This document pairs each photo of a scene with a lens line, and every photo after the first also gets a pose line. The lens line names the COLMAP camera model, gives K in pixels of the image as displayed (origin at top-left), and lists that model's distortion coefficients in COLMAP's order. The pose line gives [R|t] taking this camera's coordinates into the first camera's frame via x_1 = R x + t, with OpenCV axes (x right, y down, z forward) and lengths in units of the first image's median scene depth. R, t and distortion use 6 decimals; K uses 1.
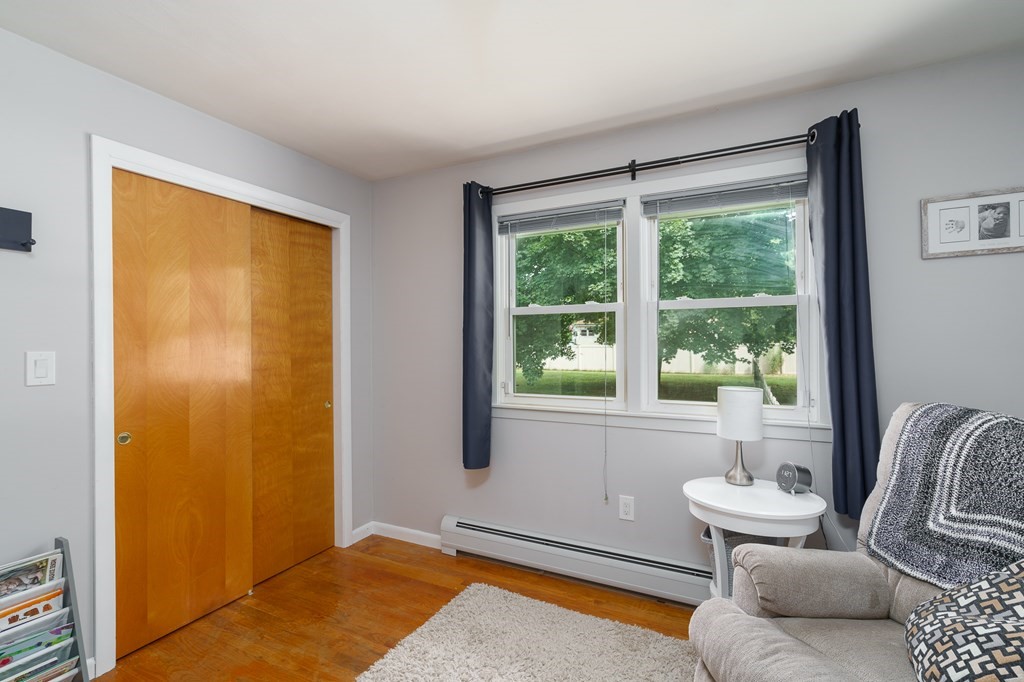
lens RADIAL K [[479.9, 0, 512.0], [0, 479.9, 341.0], [0, 0, 1]] dist [-0.001200, -0.000567]
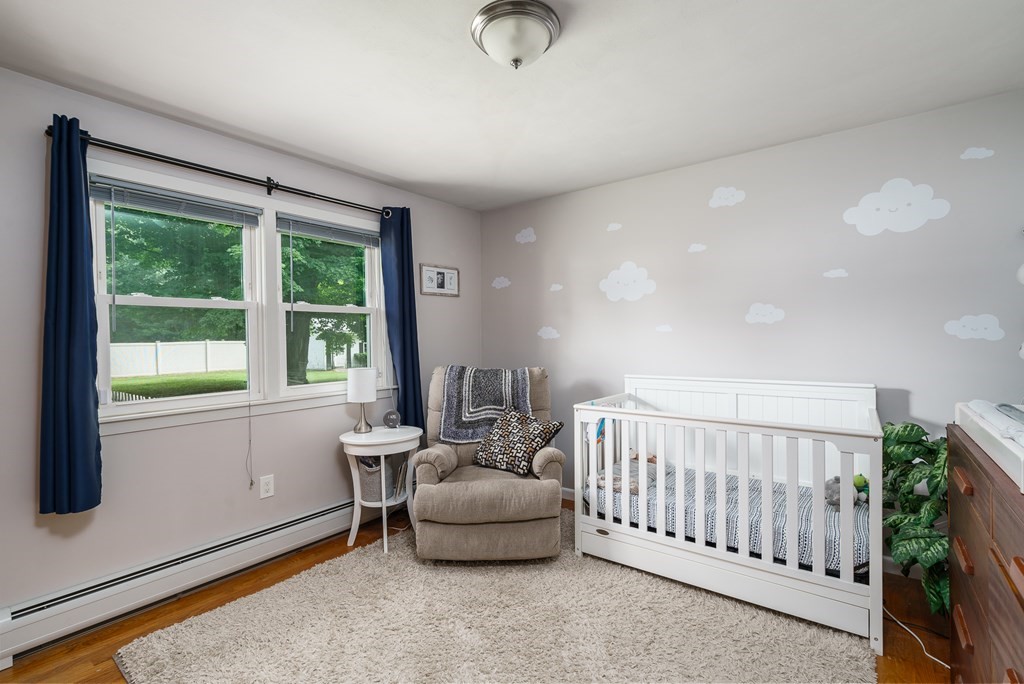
lens RADIAL K [[465.9, 0, 510.2], [0, 465.9, 332.6], [0, 0, 1]] dist [-0.002173, 0.000370]
pose [[0.173595, 0.013794, 0.984721, -0.871443], [0.011301, 0.999808, -0.015998, 0.017591], [-0.984752, 0.013906, 0.173406, 0.299412]]
